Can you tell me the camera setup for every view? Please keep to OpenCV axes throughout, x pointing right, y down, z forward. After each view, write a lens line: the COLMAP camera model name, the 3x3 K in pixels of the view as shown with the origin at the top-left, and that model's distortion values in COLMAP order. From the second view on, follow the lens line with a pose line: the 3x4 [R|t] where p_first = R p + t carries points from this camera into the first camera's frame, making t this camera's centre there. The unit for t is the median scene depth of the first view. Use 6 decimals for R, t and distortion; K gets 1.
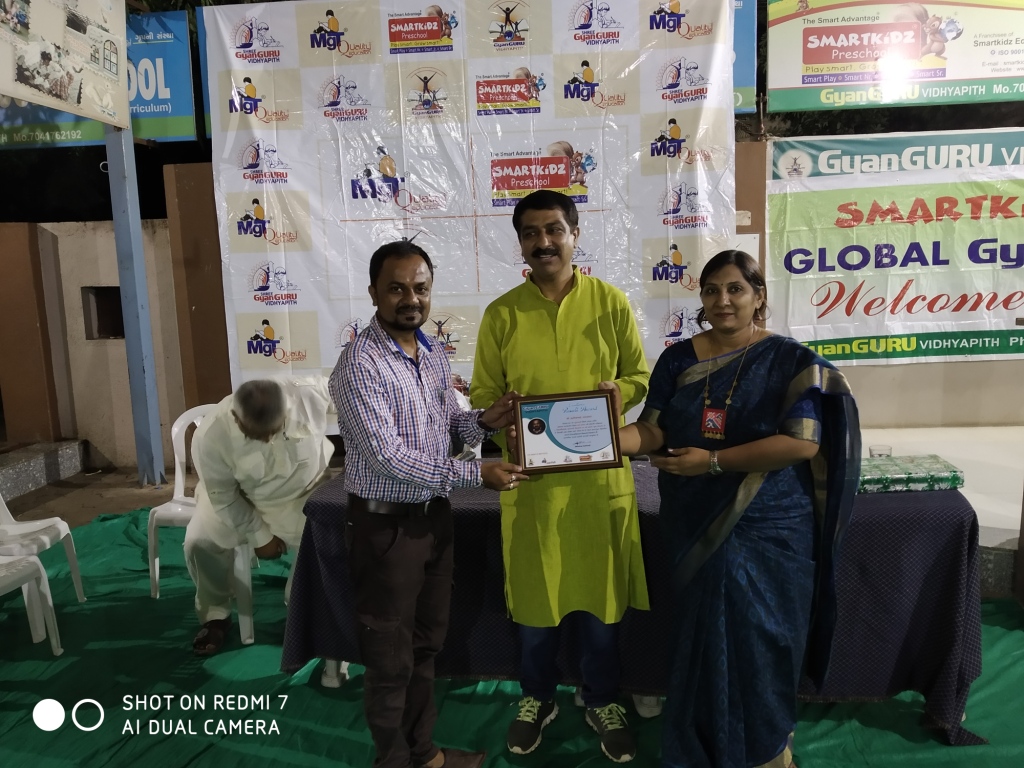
lens RADIAL K [[817.9, 0, 509.4], [0, 817.9, 384.0], [0, 0, 1]] dist [0.009516, -0.009404]
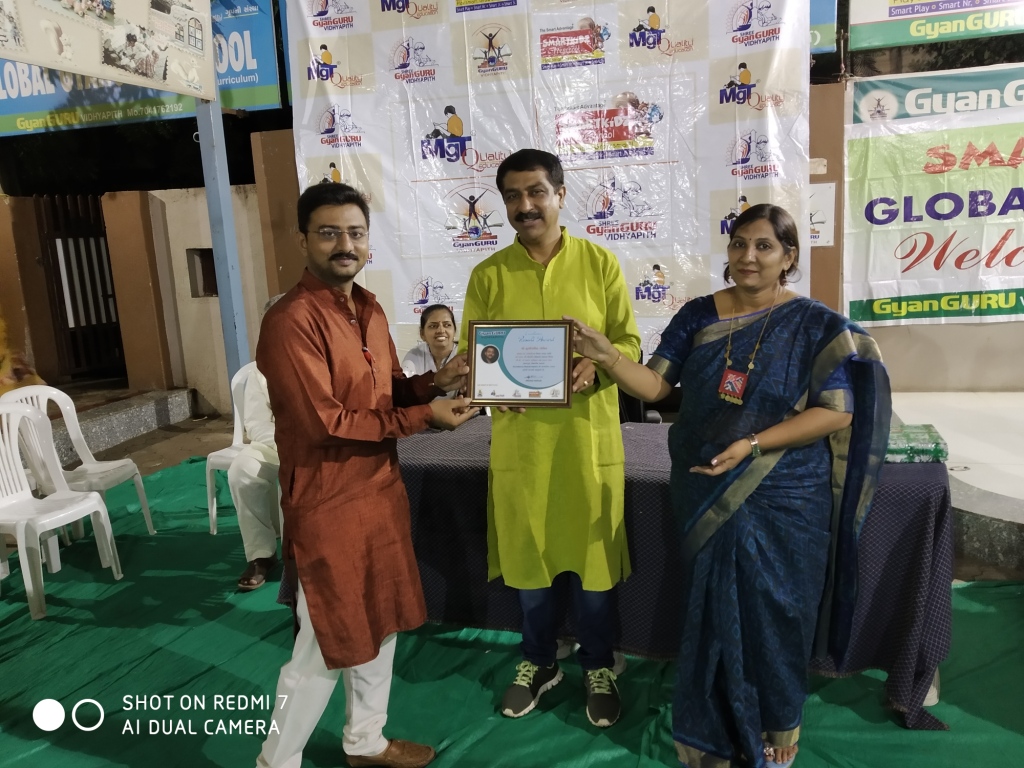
lens RADIAL K [[817.6, 0, 512.4], [0, 817.6, 380.3], [0, 0, 1]] dist [0.005665, -0.009170]
pose [[0.983059, 0.015806, -0.182606, 0.115050], [-0.006044, 0.998528, 0.053894, -0.005745], [0.183189, -0.051877, 0.981708, 0.000805]]
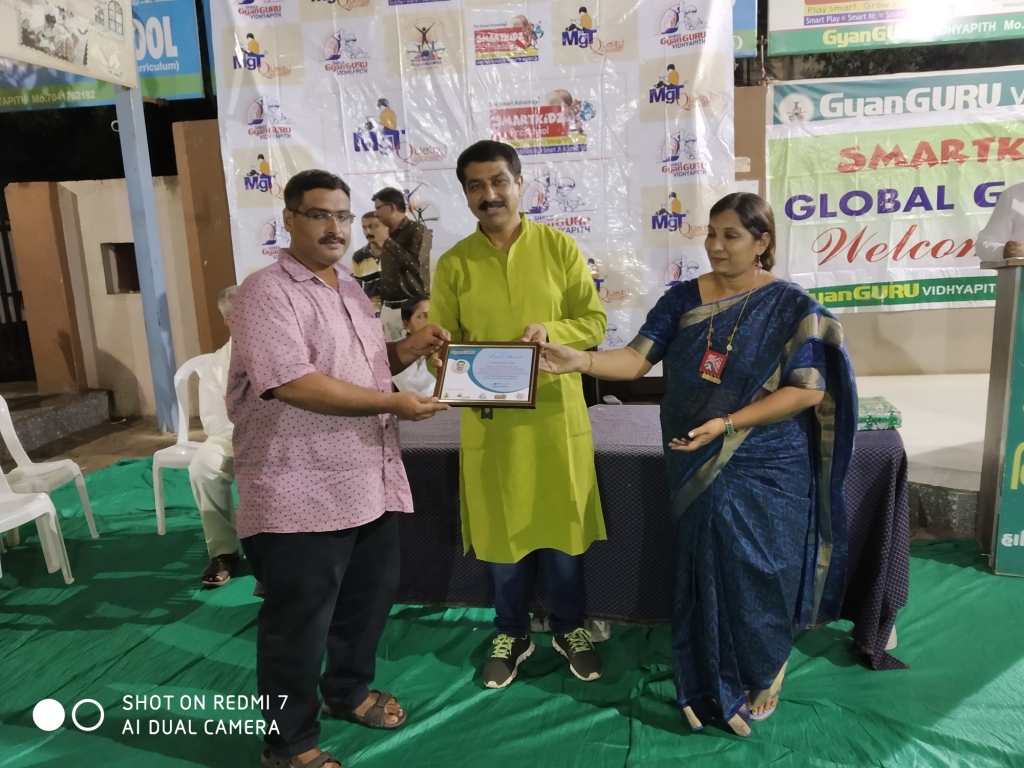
lens RADIAL K [[827.7, 0, 512.2], [0, 827.7, 385.6], [0, 0, 1]] dist [-0.007324, 0.001277]
pose [[0.998505, -0.003707, -0.054536, 0.060051], [0.006862, 0.998306, 0.057784, 0.004936], [0.054229, -0.058072, 0.996838, -0.029090]]
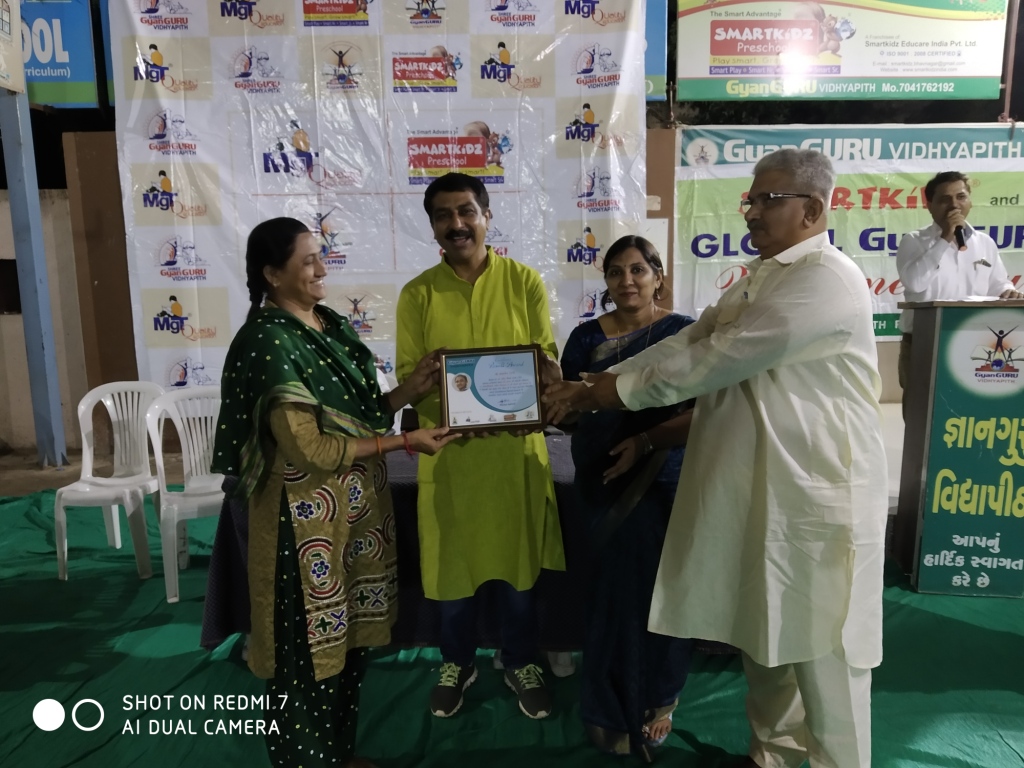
lens RADIAL K [[823.3, 0, 512.0], [0, 823.3, 384.0], [0, 0, 1]] dist [0.015650, -0.040764]
pose [[0.993927, 0.000213, 0.110045, -0.006432], [-0.002845, 0.999714, 0.023755, 0.002009], [-0.110008, -0.023924, 0.993643, -0.020047]]
